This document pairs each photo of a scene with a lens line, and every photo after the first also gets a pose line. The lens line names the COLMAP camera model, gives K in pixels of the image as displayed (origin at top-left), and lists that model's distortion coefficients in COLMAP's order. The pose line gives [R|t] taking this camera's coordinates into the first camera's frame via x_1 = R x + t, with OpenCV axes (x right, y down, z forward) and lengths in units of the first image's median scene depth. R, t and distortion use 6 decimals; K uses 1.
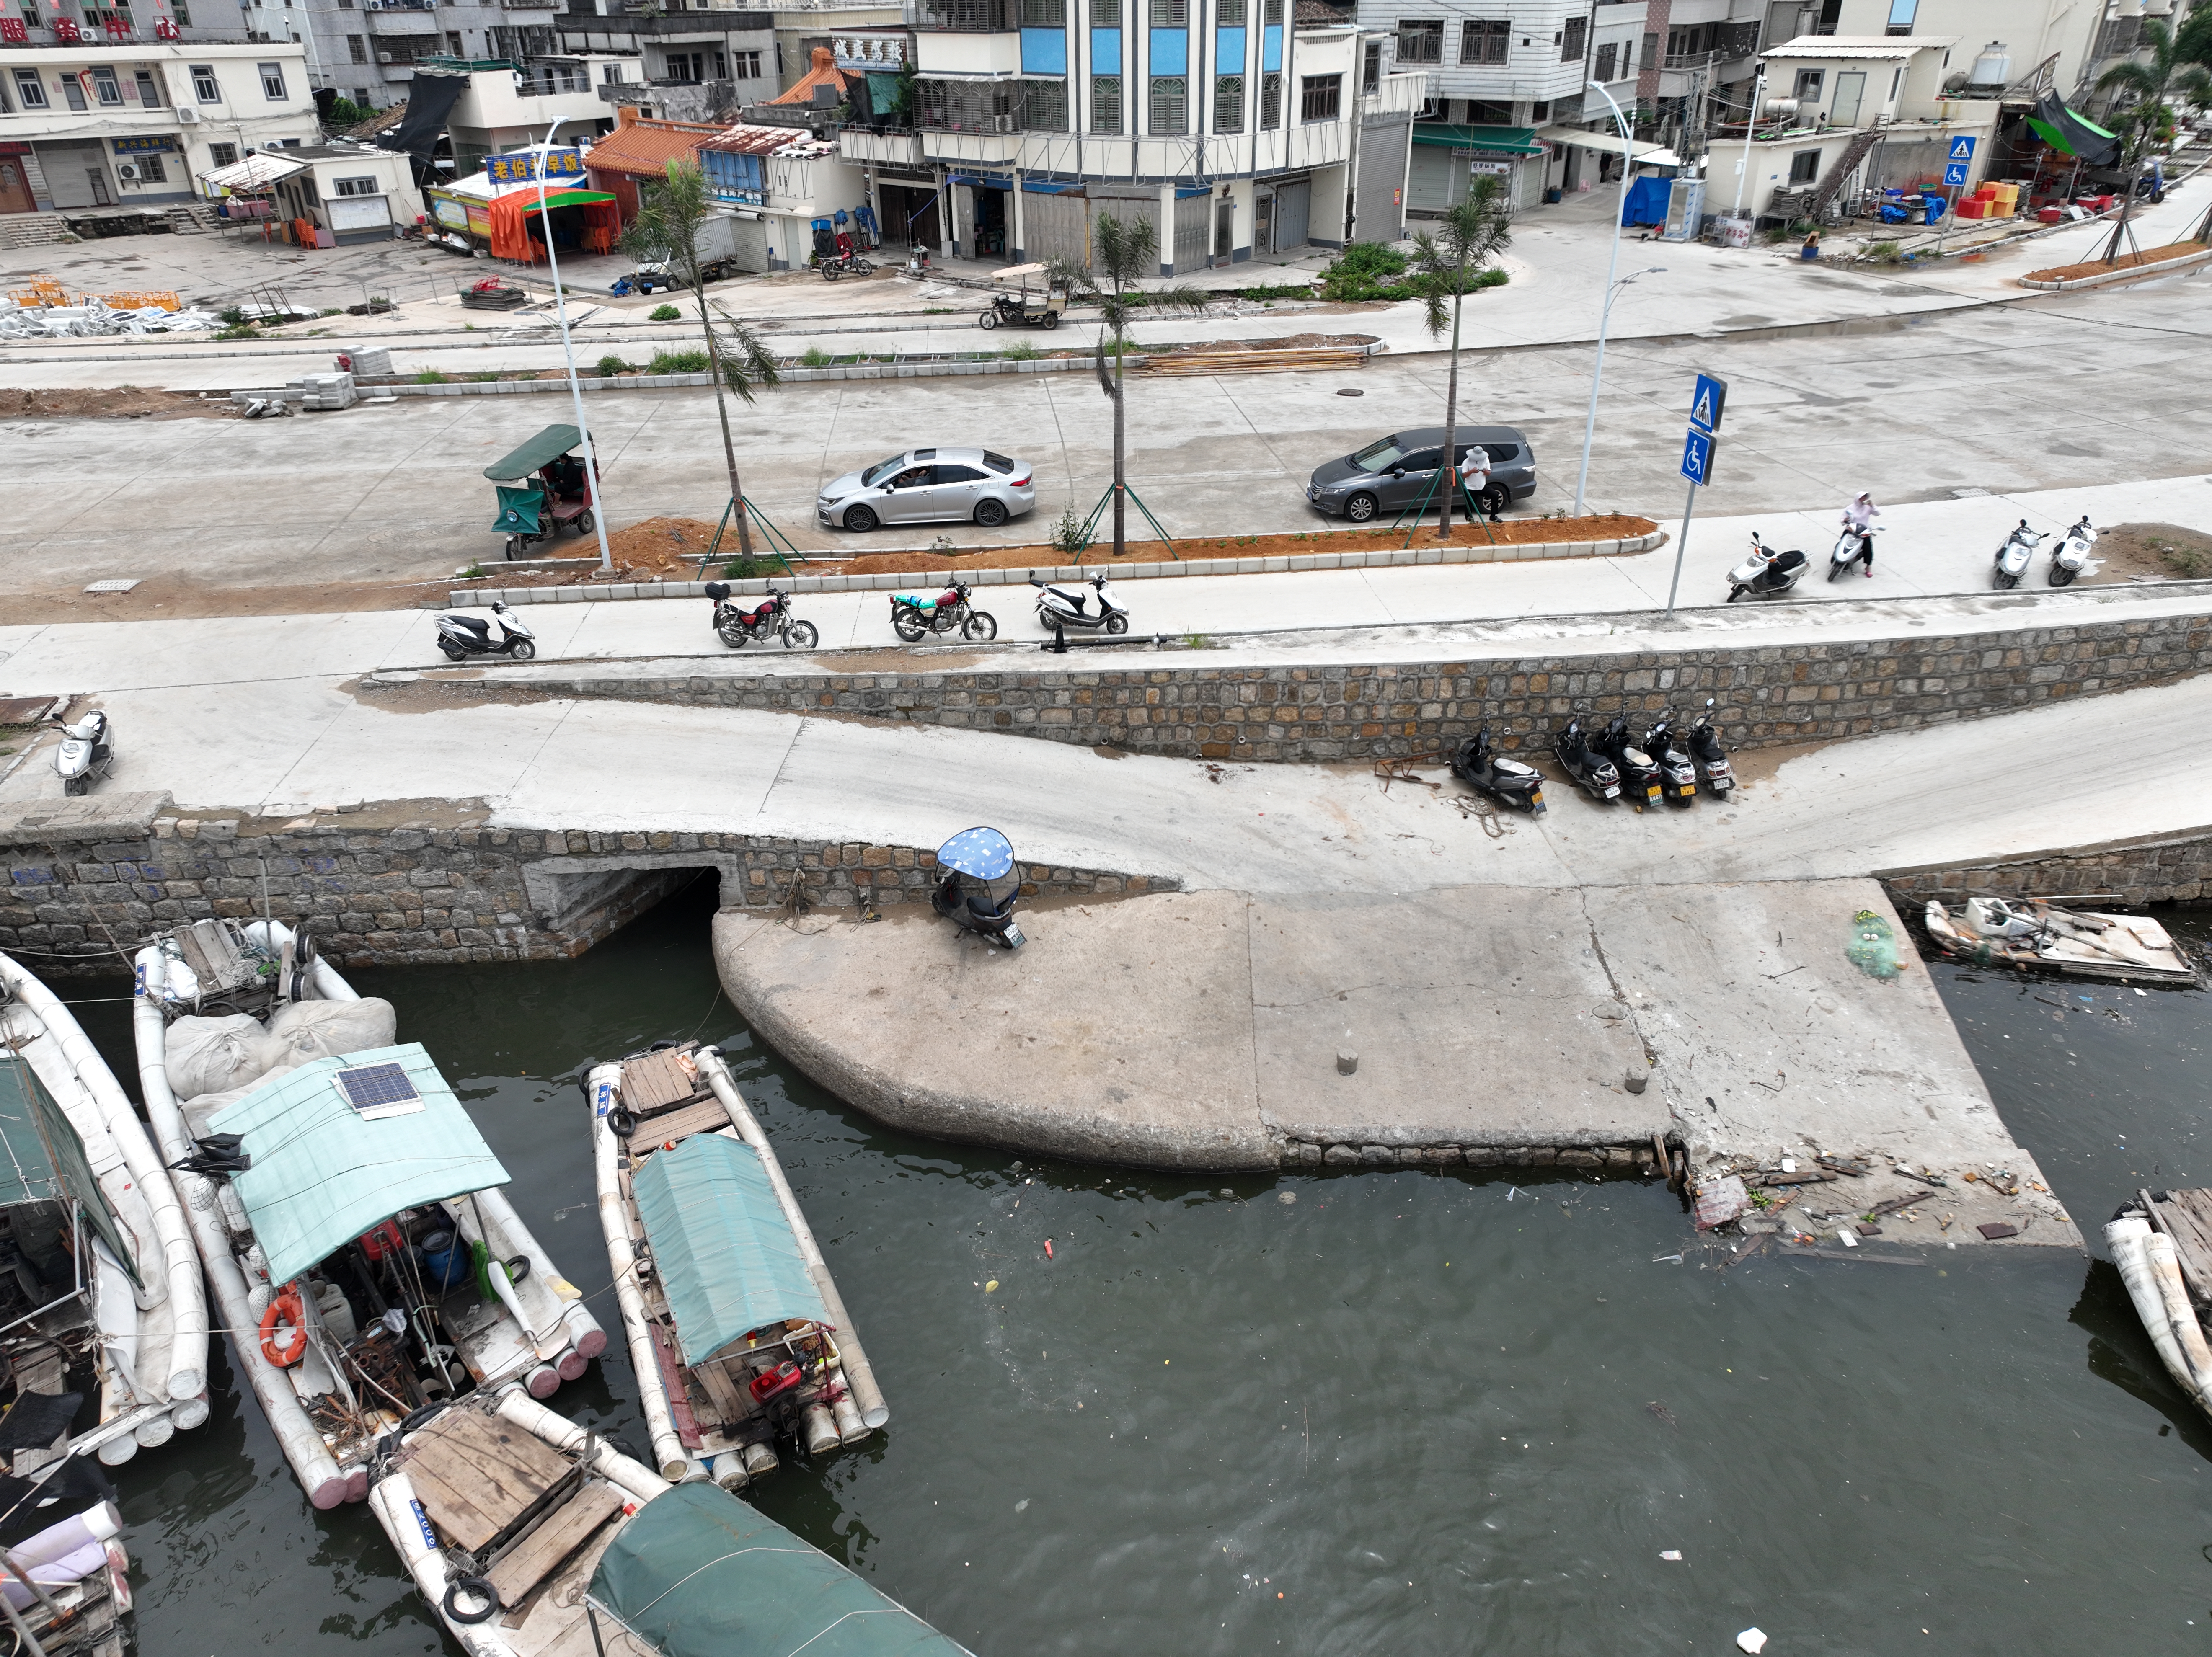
lens RADIAL K [[1559.6, 0, 1110.8], [0, 1559.6, 837.5], [0, 0, 1]] dist [0.000904, 0.020184]
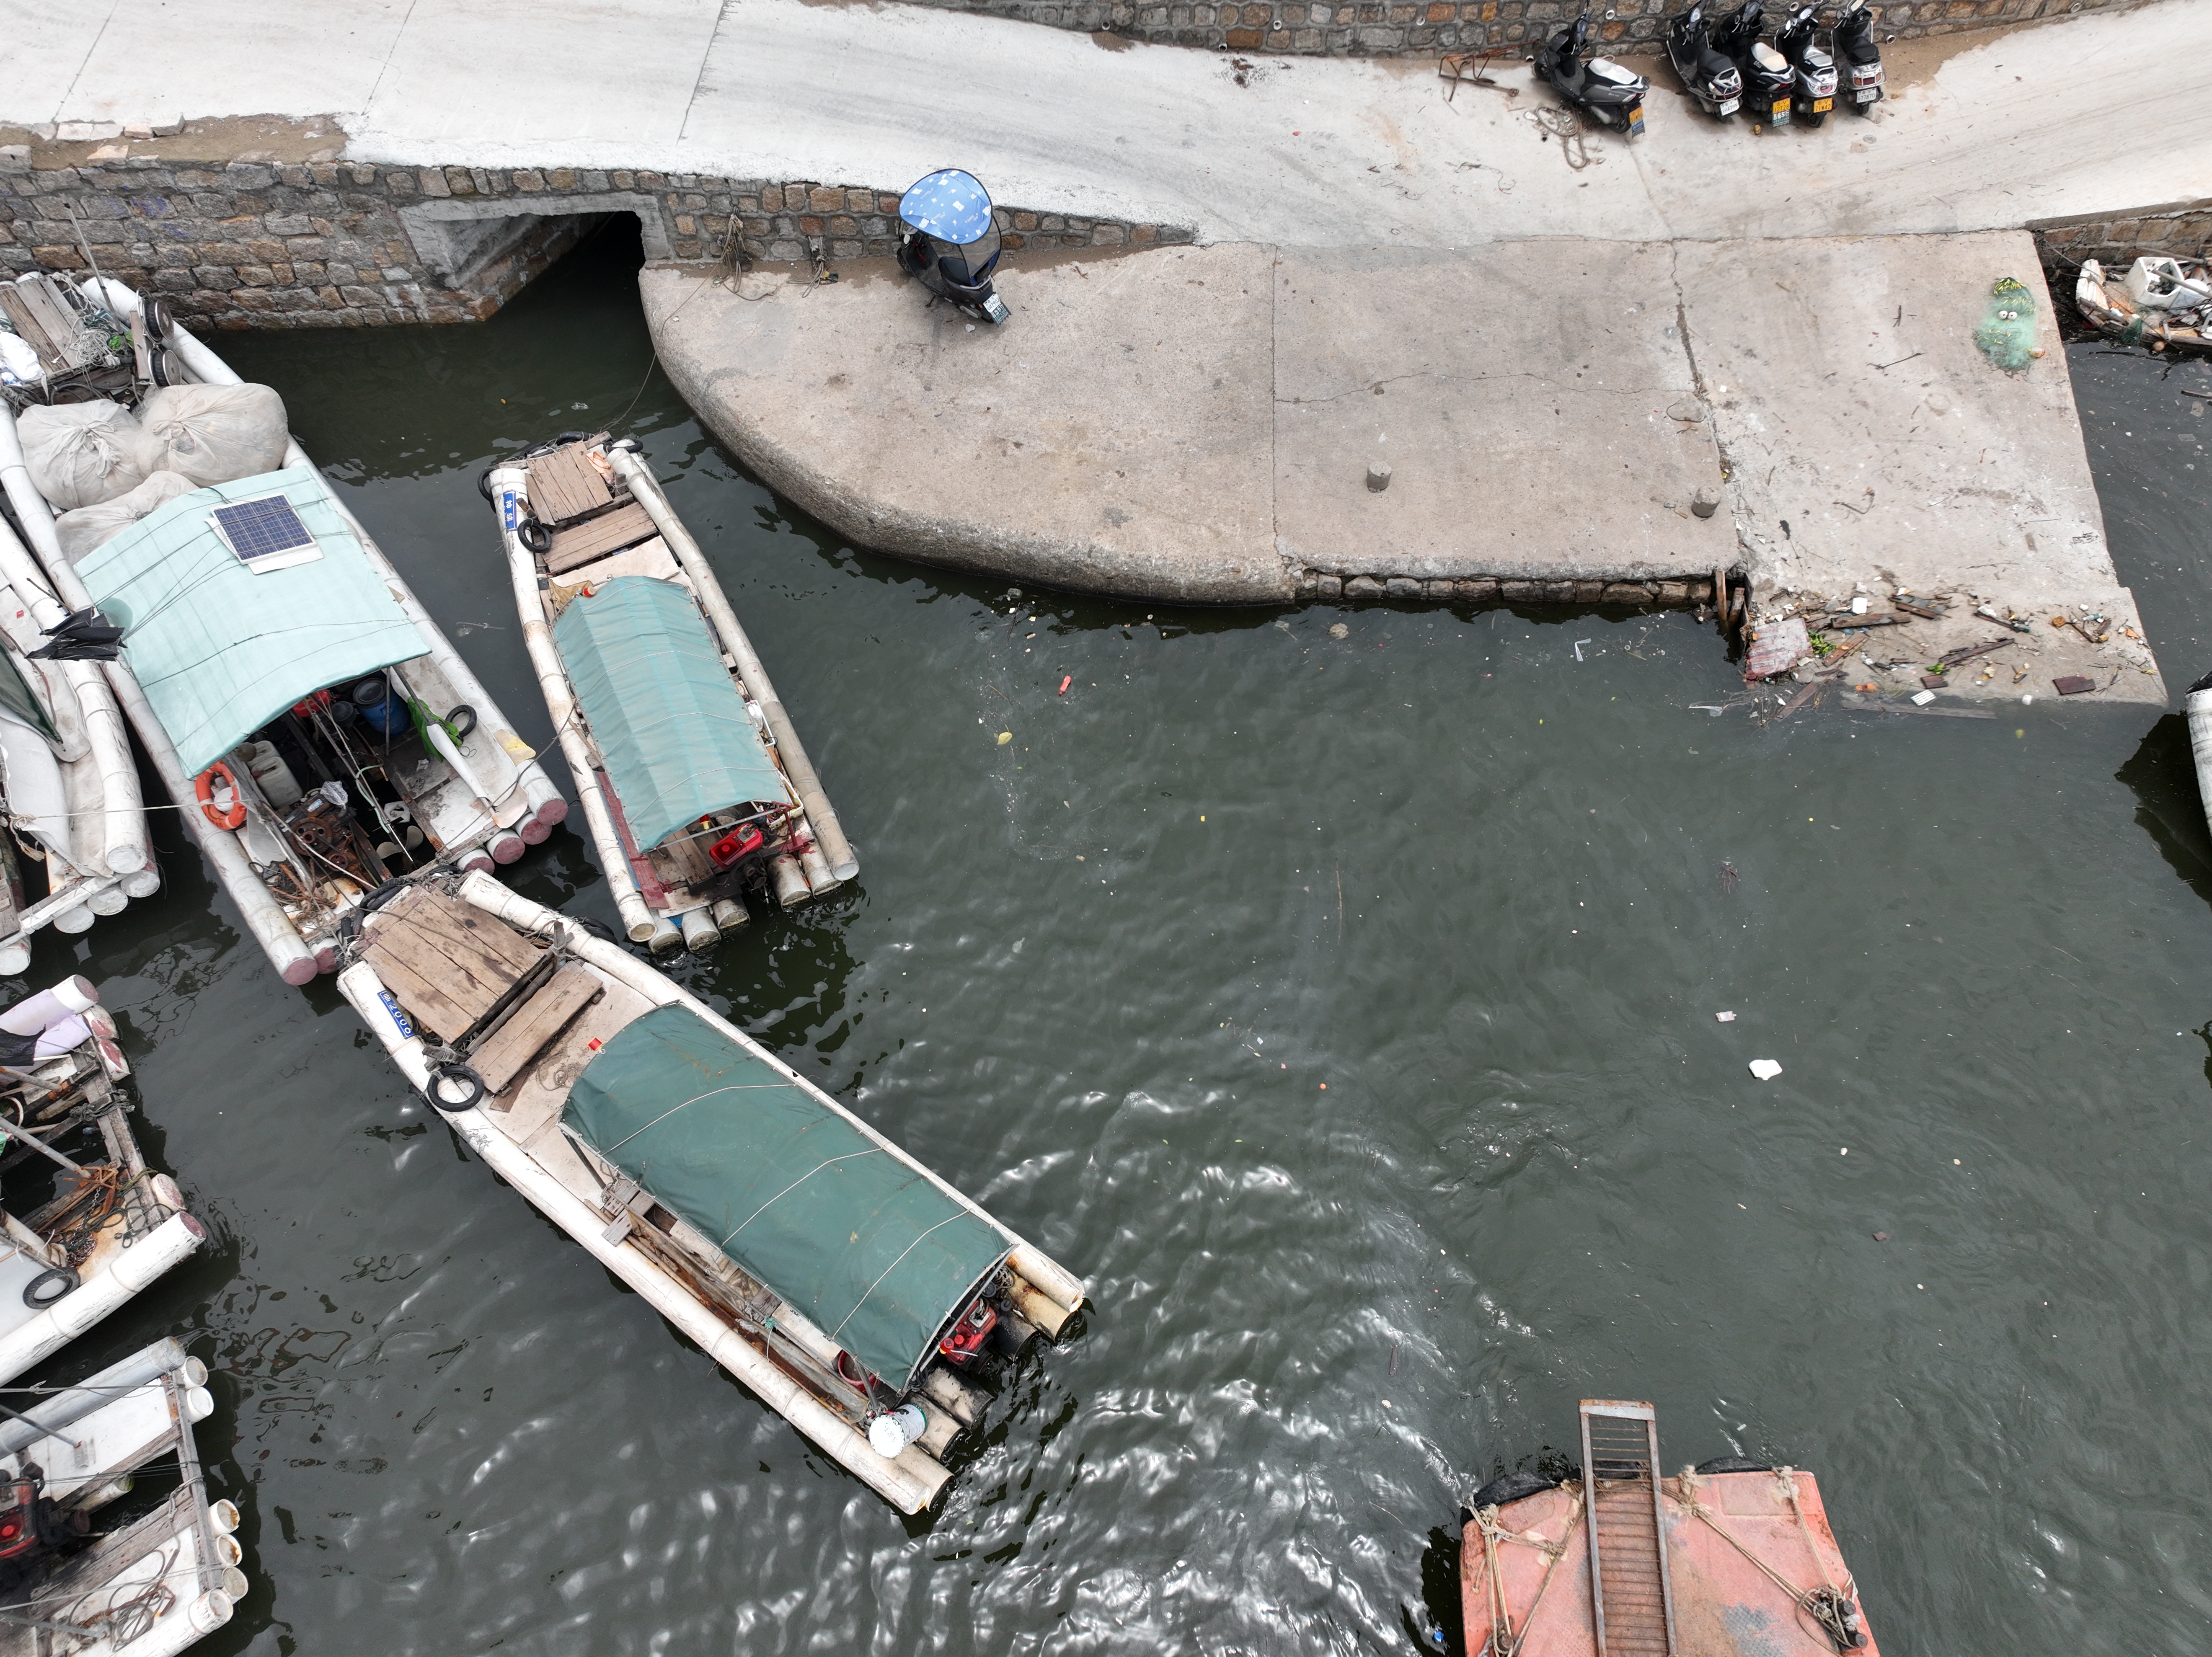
lens RADIAL K [[1567.0, 0, 1116.5], [0, 1567.0, 827.2], [0, 0, 1]] dist [-0.011731, 0.032996]
pose [[0.999974, 0.007089, 0.000890, 0.004525], [-0.006727, 0.892144, 0.451702, -0.067534], [0.002409, -0.451696, 0.892169, 0.112691]]
